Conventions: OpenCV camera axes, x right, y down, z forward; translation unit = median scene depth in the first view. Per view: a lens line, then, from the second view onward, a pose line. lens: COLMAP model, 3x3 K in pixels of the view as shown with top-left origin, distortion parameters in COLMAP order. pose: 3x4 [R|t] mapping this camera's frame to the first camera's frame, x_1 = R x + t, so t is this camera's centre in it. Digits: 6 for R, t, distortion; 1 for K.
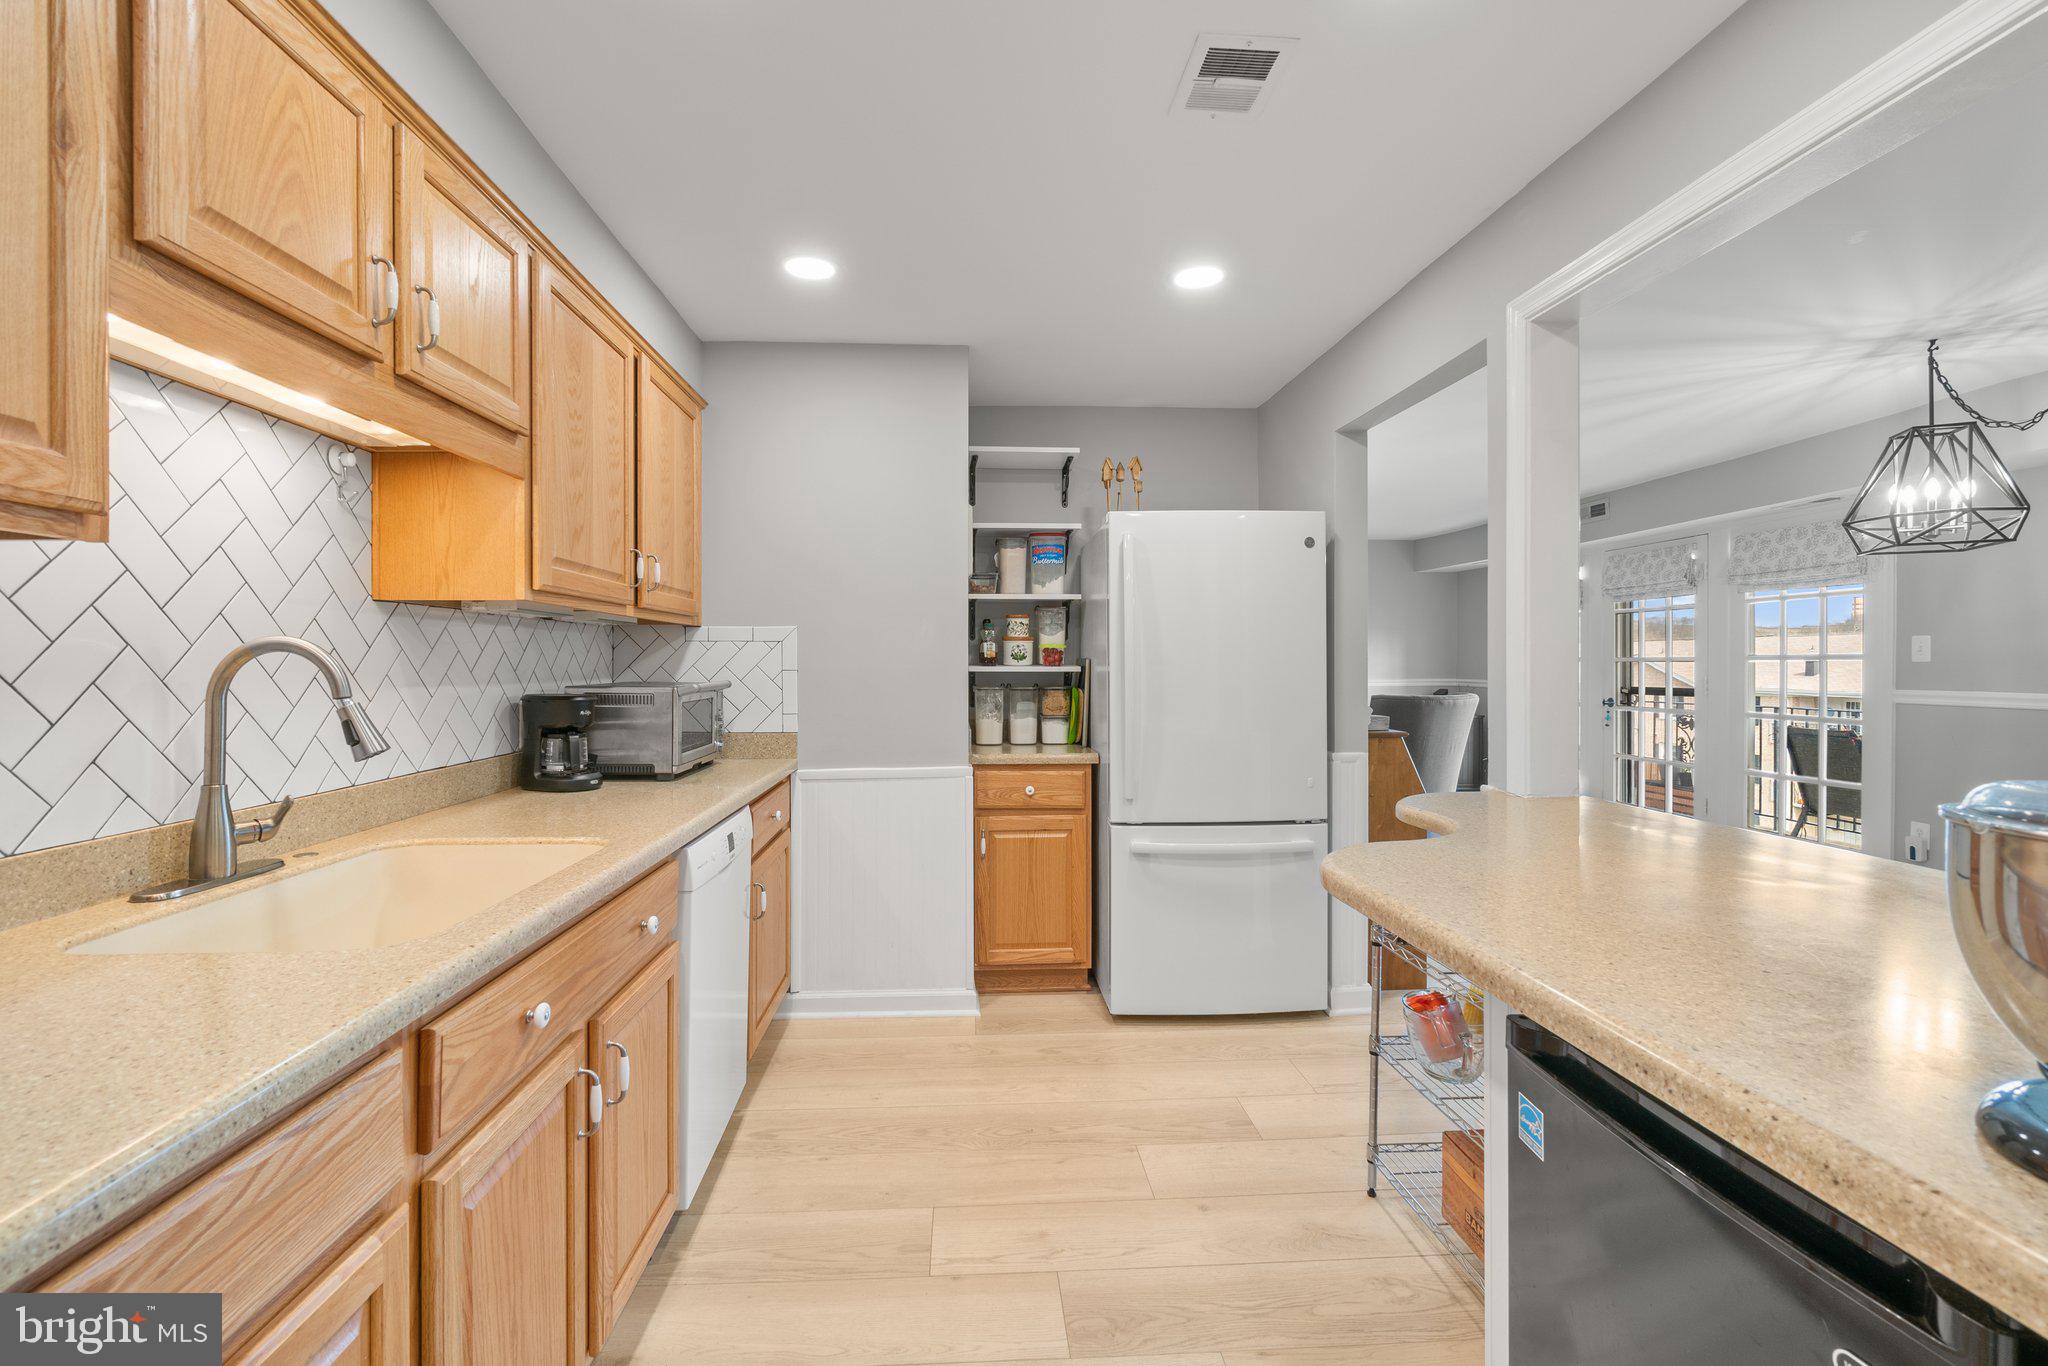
lens RADIAL K [[897.4, 0, 1019.1], [0, 897.4, 665.8], [0, 0, 1]] dist [-0.005998, 0.001251]
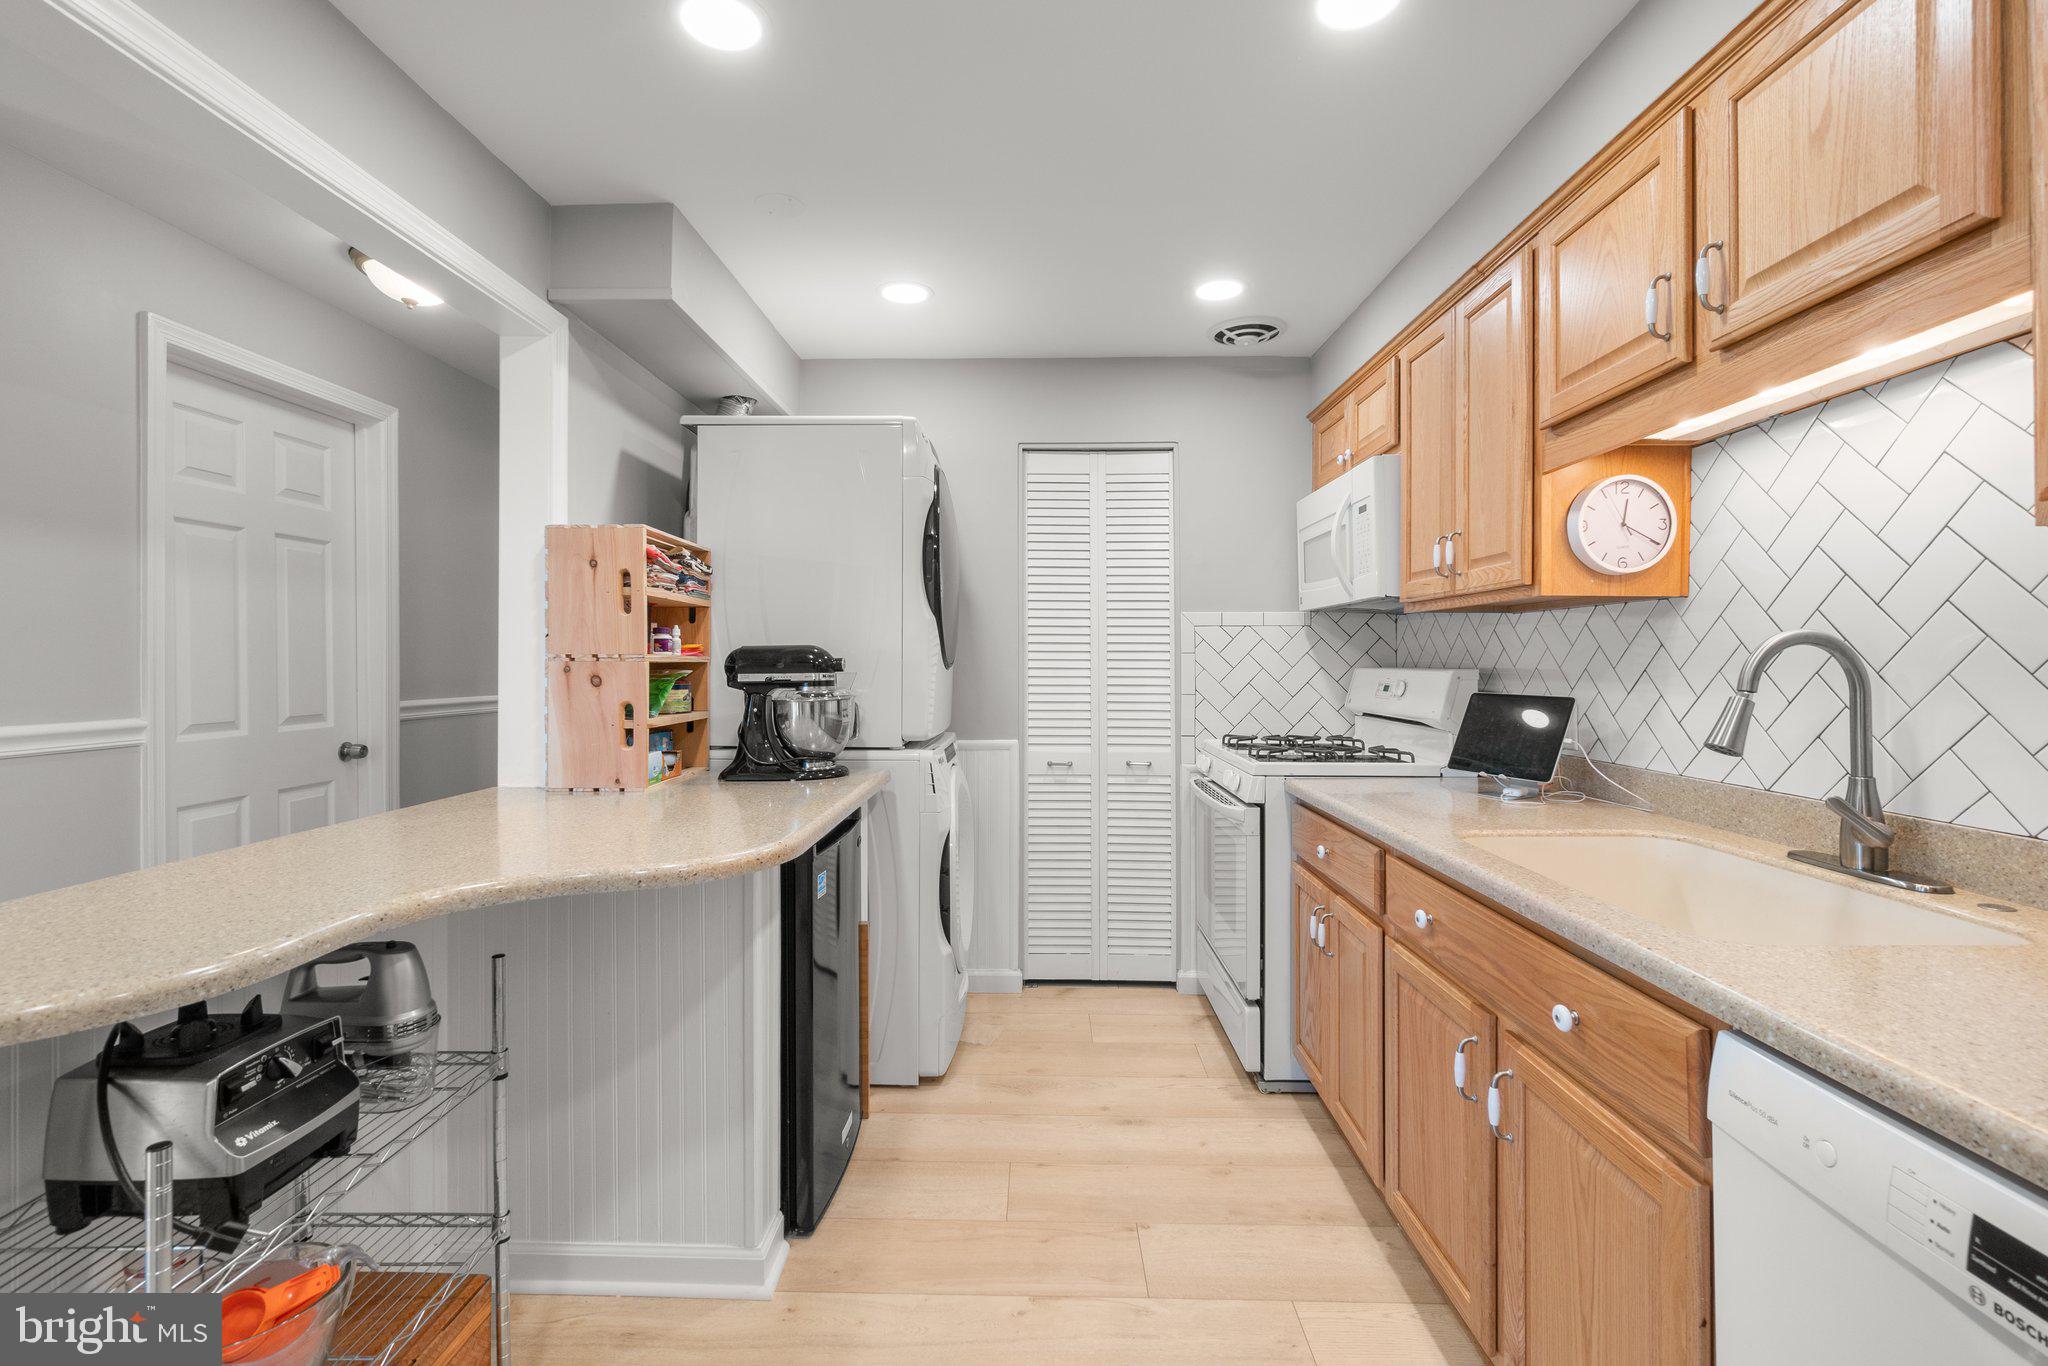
lens RADIAL K [[897.4, 0, 1023.4], [0, 897.4, 655.3], [0, 0, 1]] dist [-0.005998, 0.001251]
pose [[-0.995419, 0.006372, 0.095394, -0.026905], [0.005724, 0.999959, -0.007070, -0.001392], [-0.095435, -0.006491, -0.995414, 0.912122]]
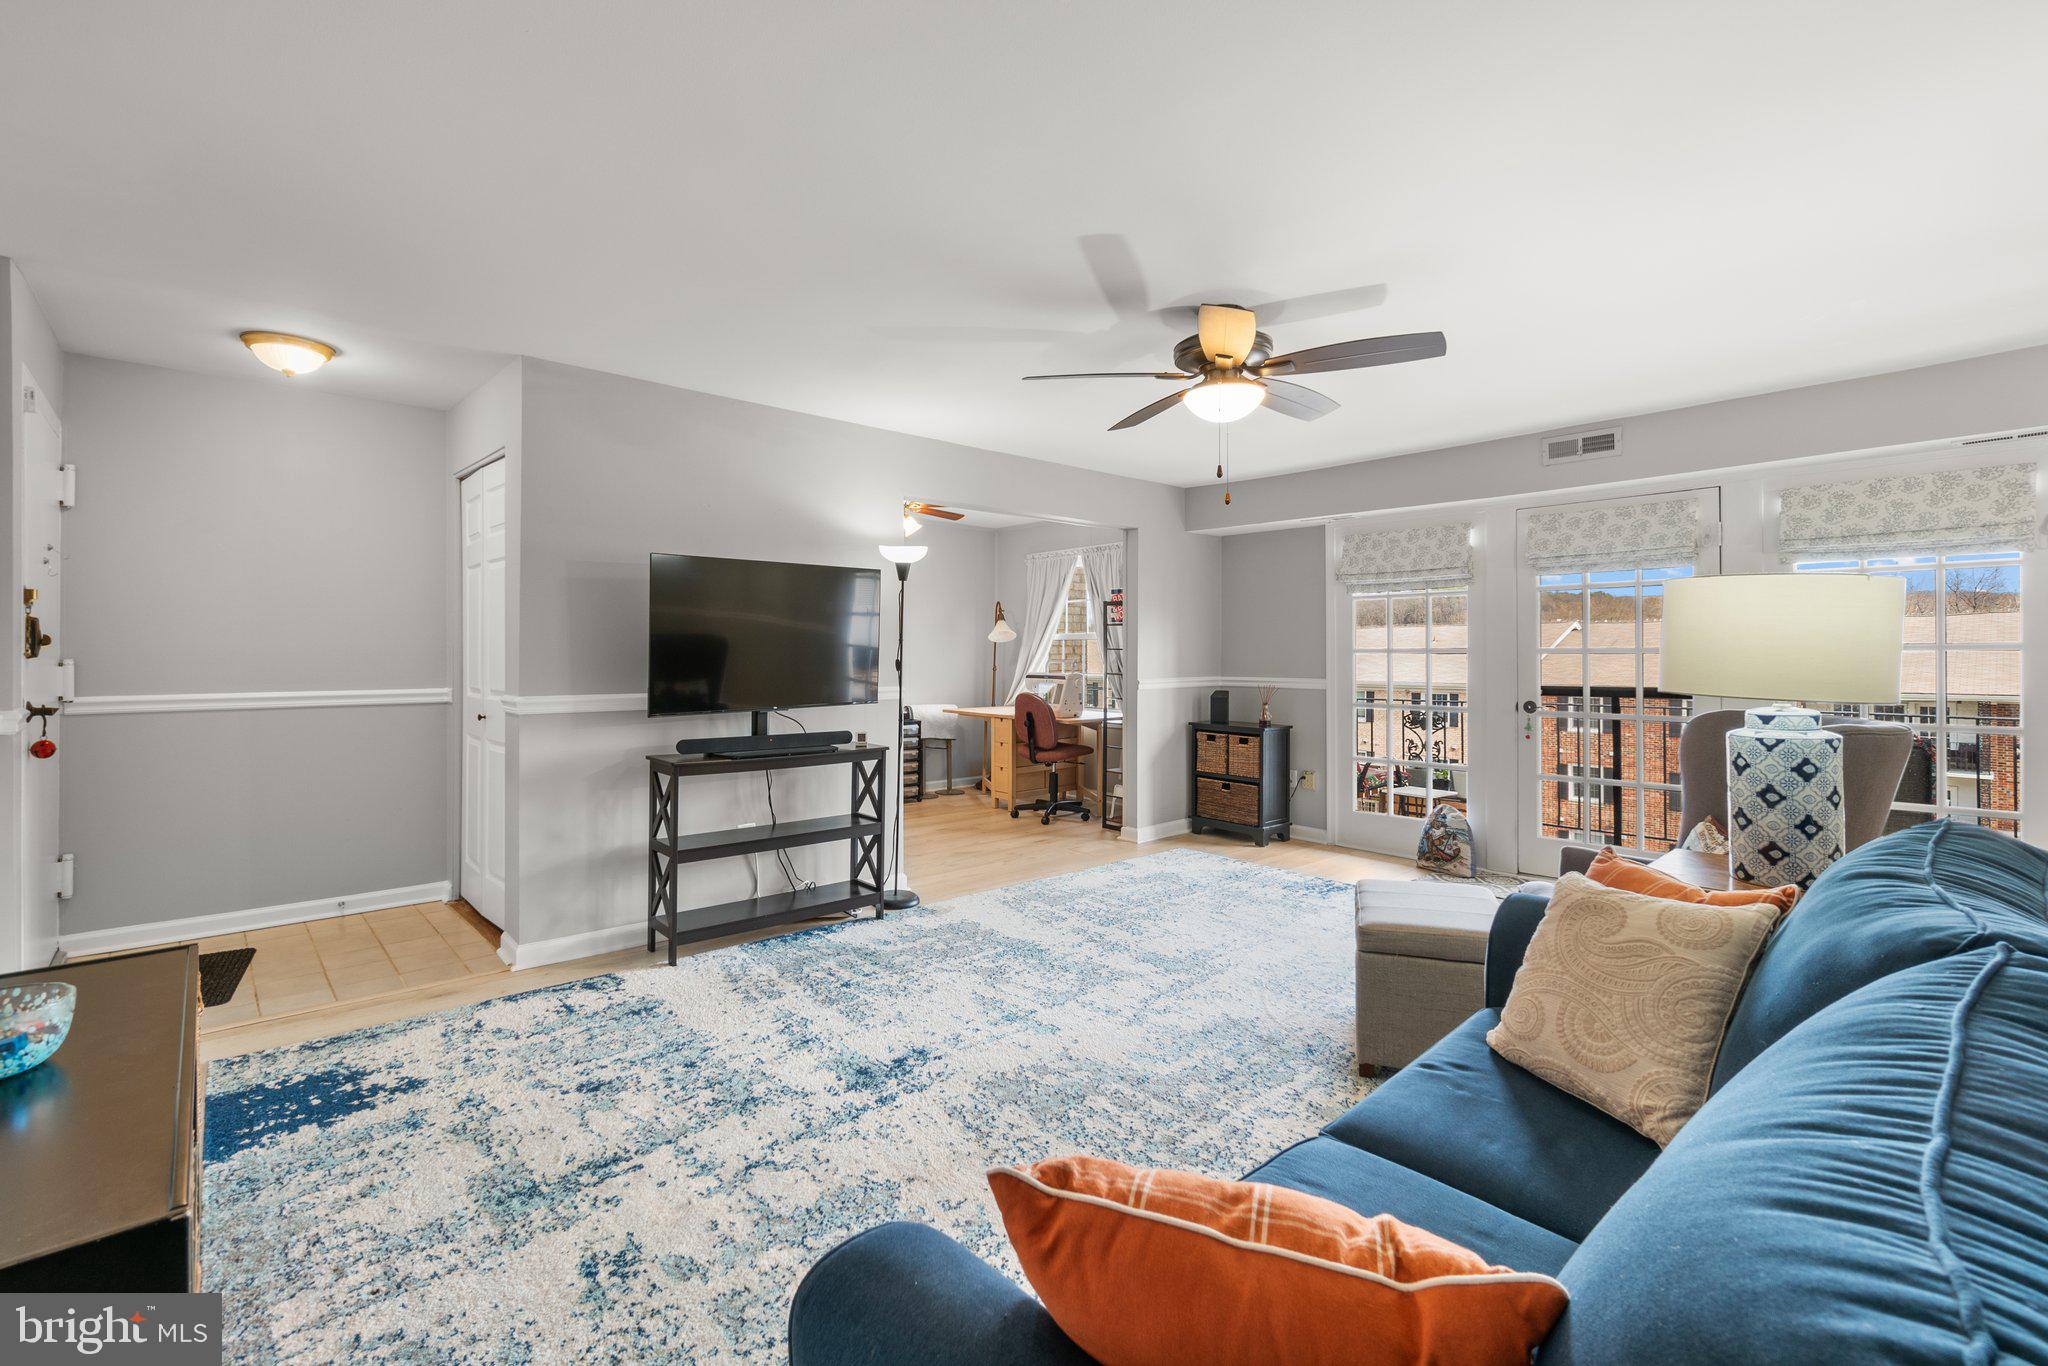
lens RADIAL K [[897.4, 0, 1010.9], [0, 897.4, 646.0], [0, 0, 1]] dist [-0.005998, 0.001251]
pose [[0.788094, 0.006861, 0.615517, -0.316690], [0.001329, 0.999917, -0.012847, -0.004662], [-0.615554, 0.010943, 0.788019, 1.375999]]
